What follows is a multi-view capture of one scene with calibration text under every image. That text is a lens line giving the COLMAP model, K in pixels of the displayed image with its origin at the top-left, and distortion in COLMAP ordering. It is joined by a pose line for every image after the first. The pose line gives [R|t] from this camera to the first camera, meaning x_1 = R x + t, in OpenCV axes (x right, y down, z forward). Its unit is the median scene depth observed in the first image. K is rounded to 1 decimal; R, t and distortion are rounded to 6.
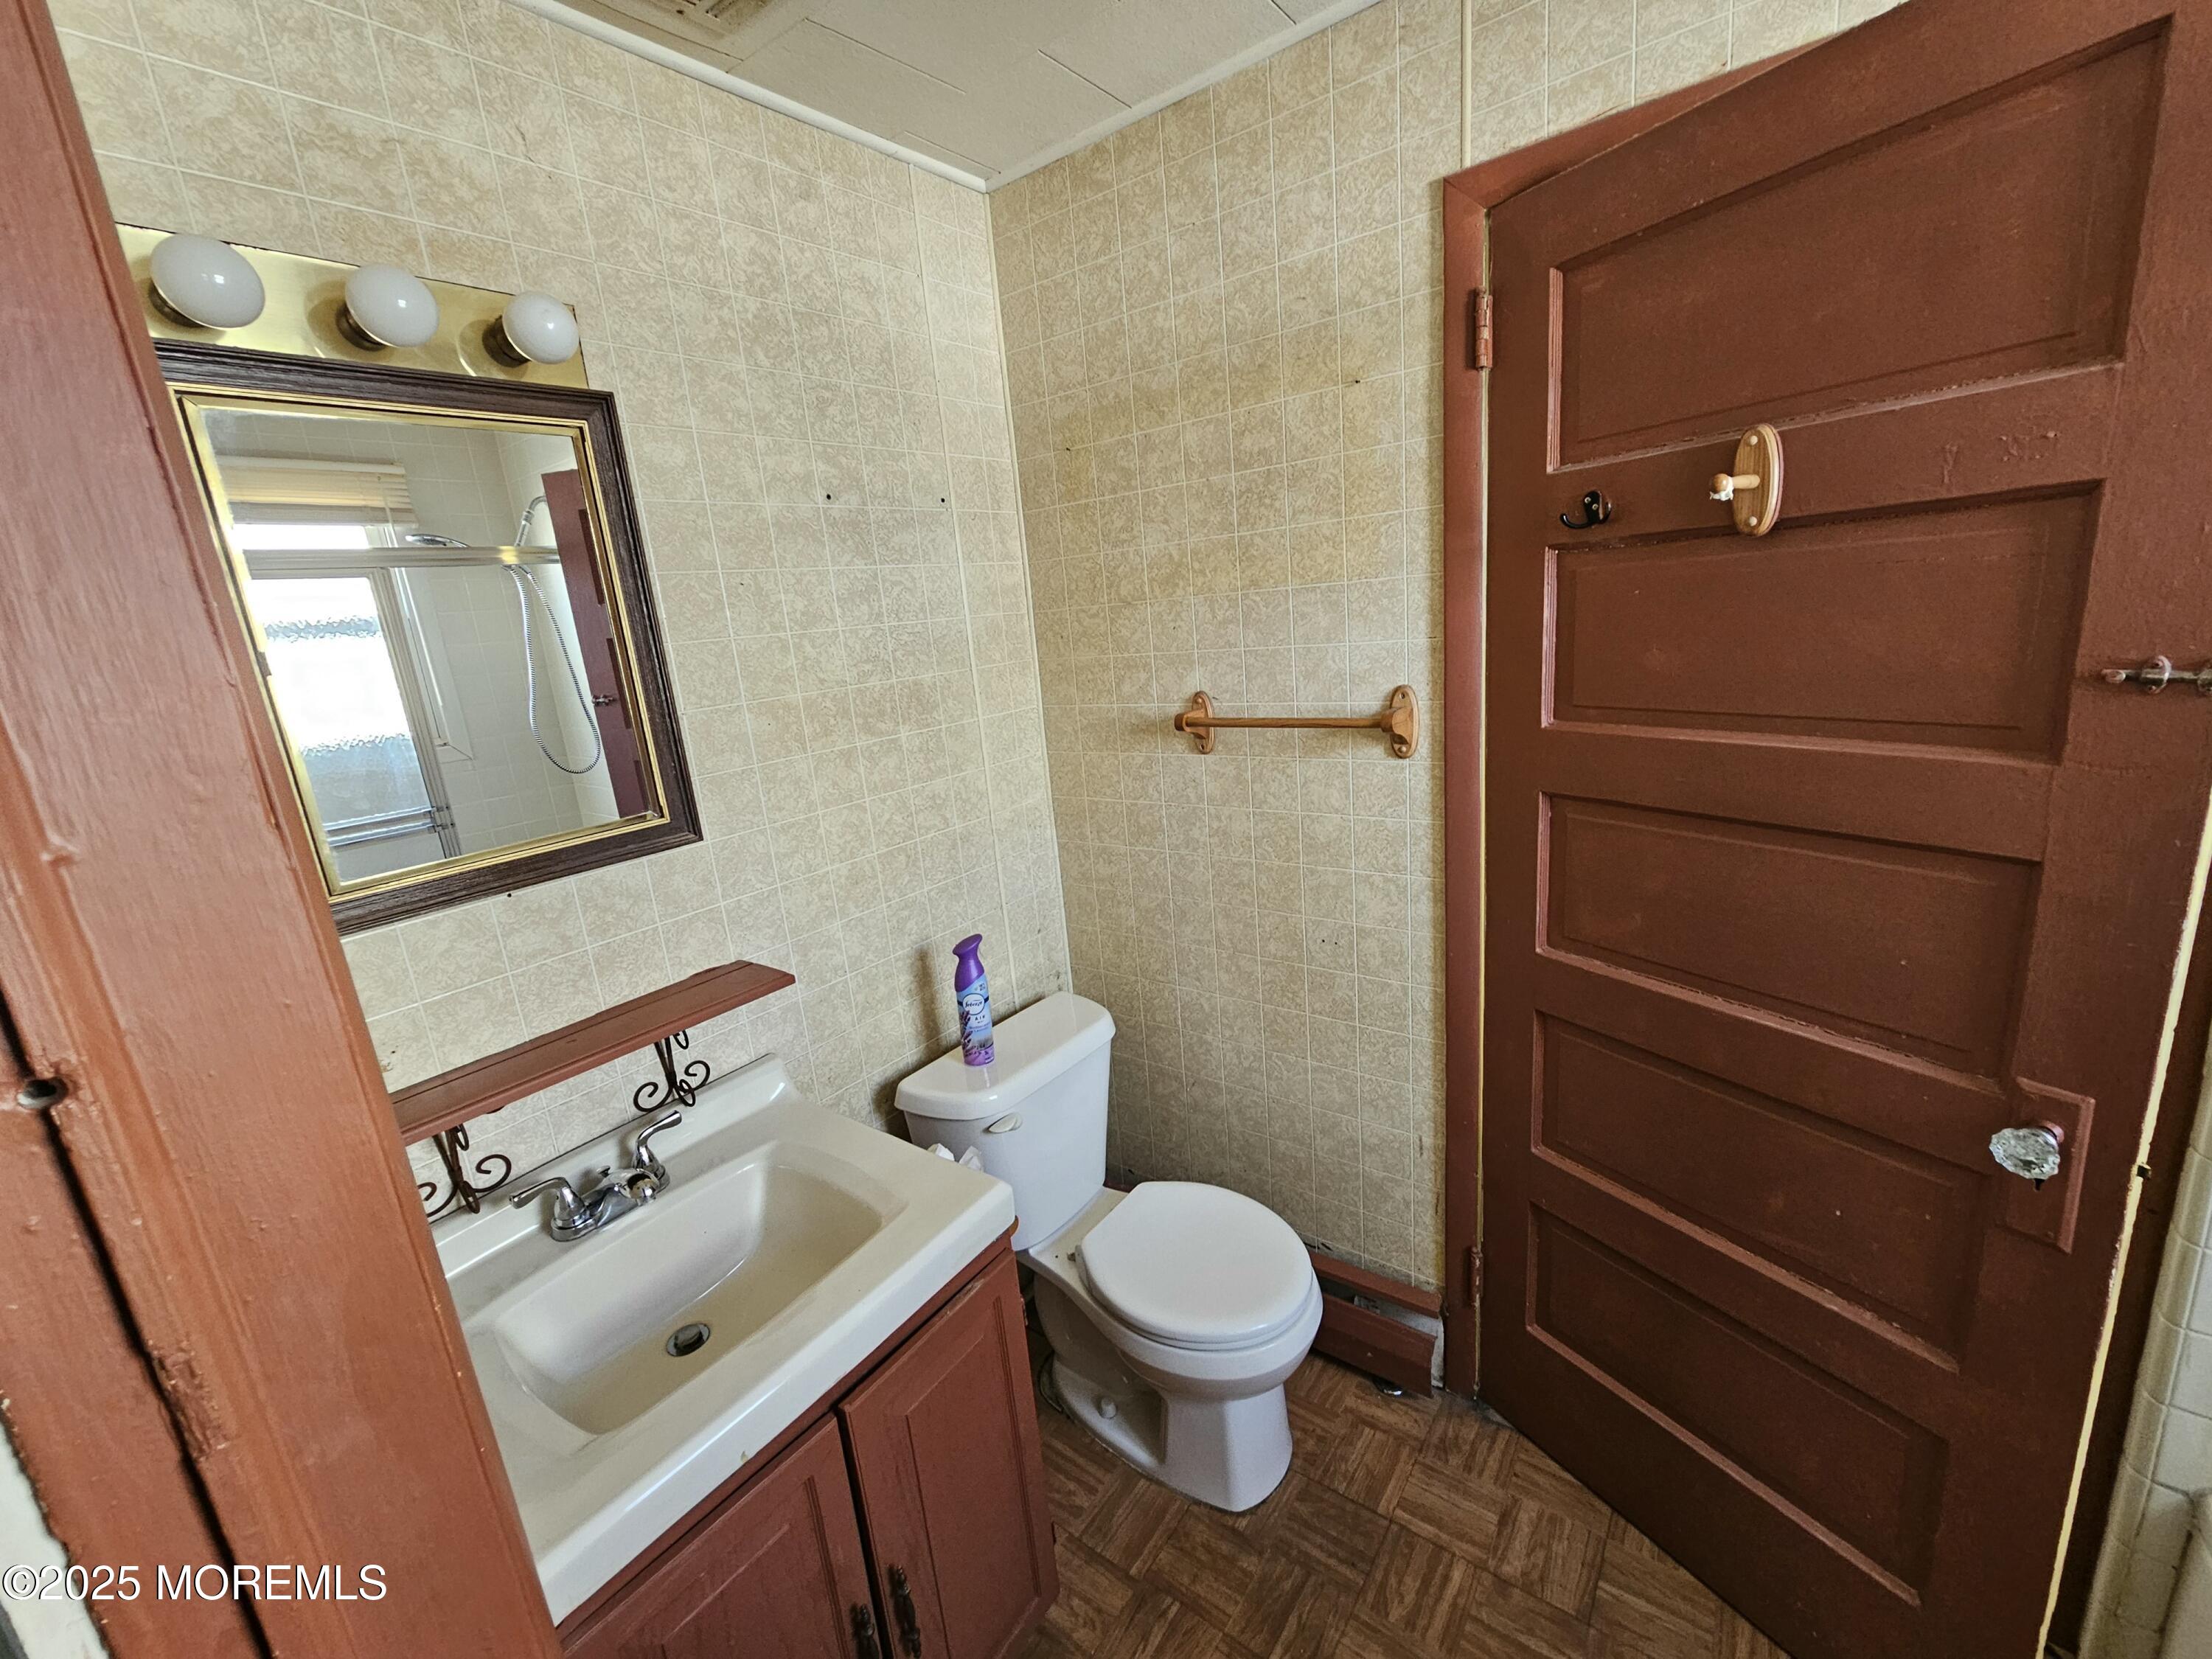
lens RADIAL K [[904.0, 0, 1097.5], [0, 904.0, 829.0], [0, 0, 1]] dist [0.000019, -0.000539]
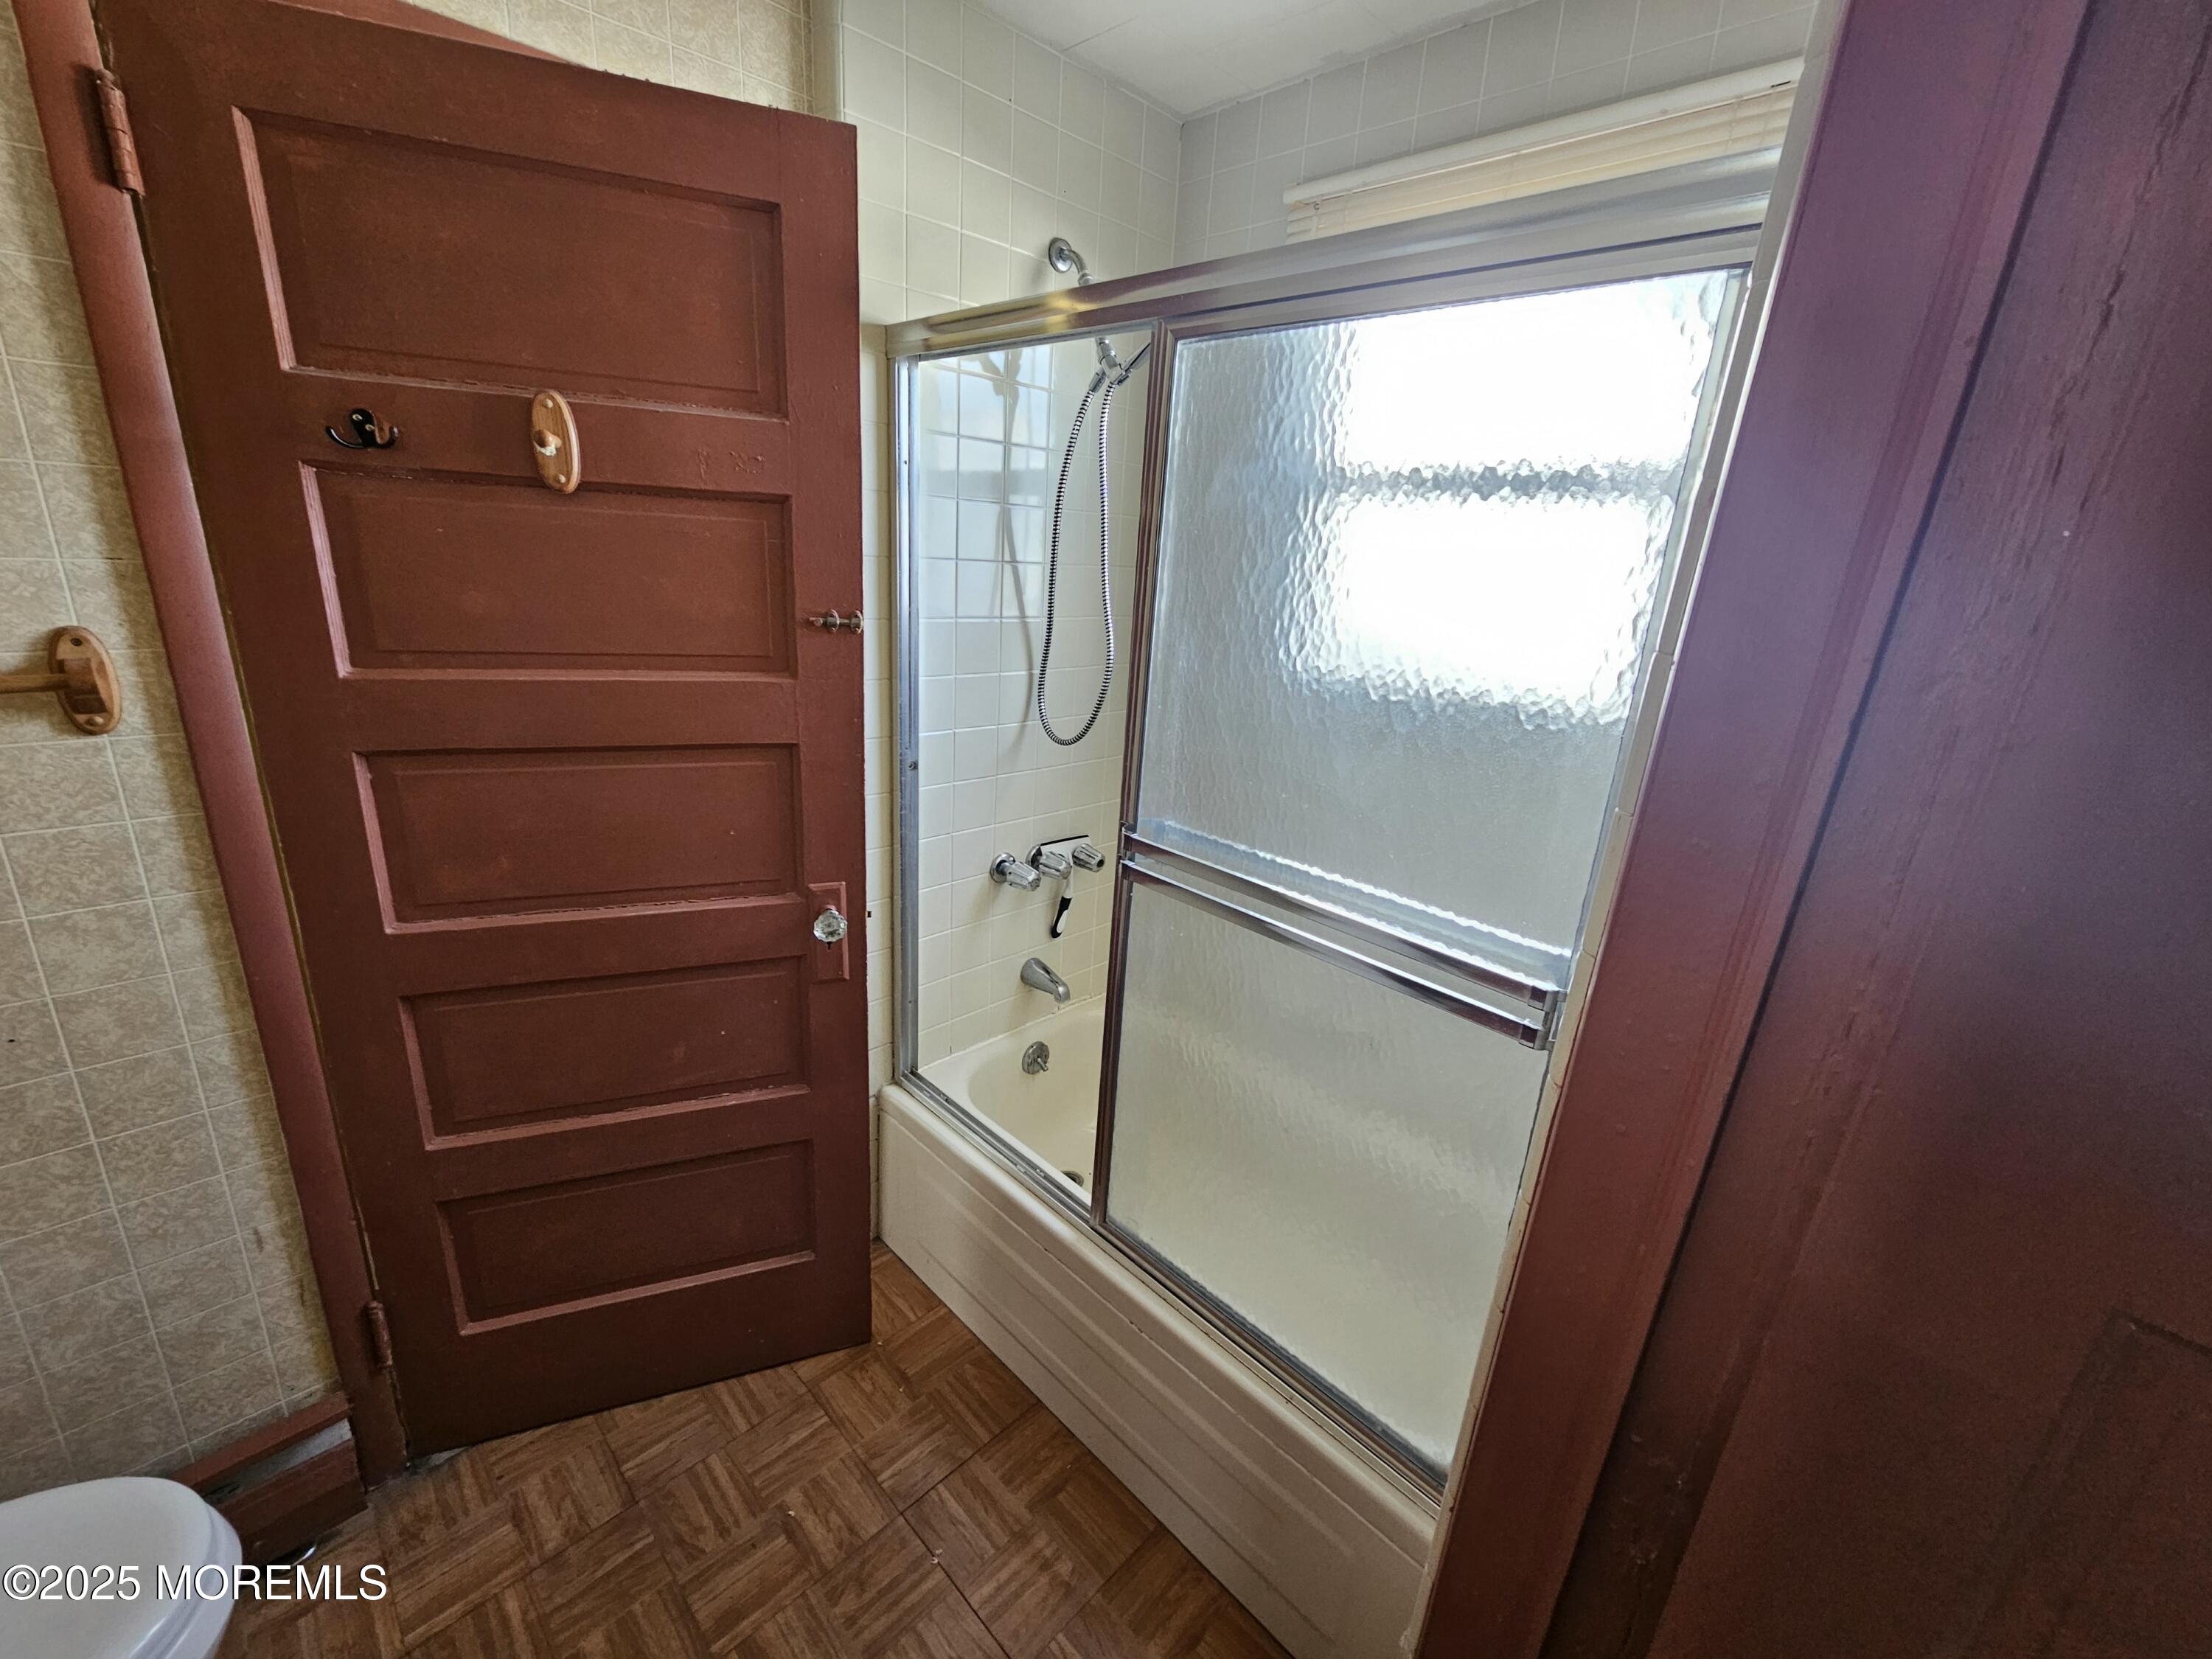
lens RADIAL K [[904.0, 0, 1094.5], [0, 904.0, 829.3], [0, 0, 1]] dist [0.000019, -0.000539]
pose [[0.137489, -0.197629, 0.970587, -0.274173], [0.162196, 0.971158, 0.174769, -0.005719], [-0.977133, 0.133397, 0.165578, 0.175026]]
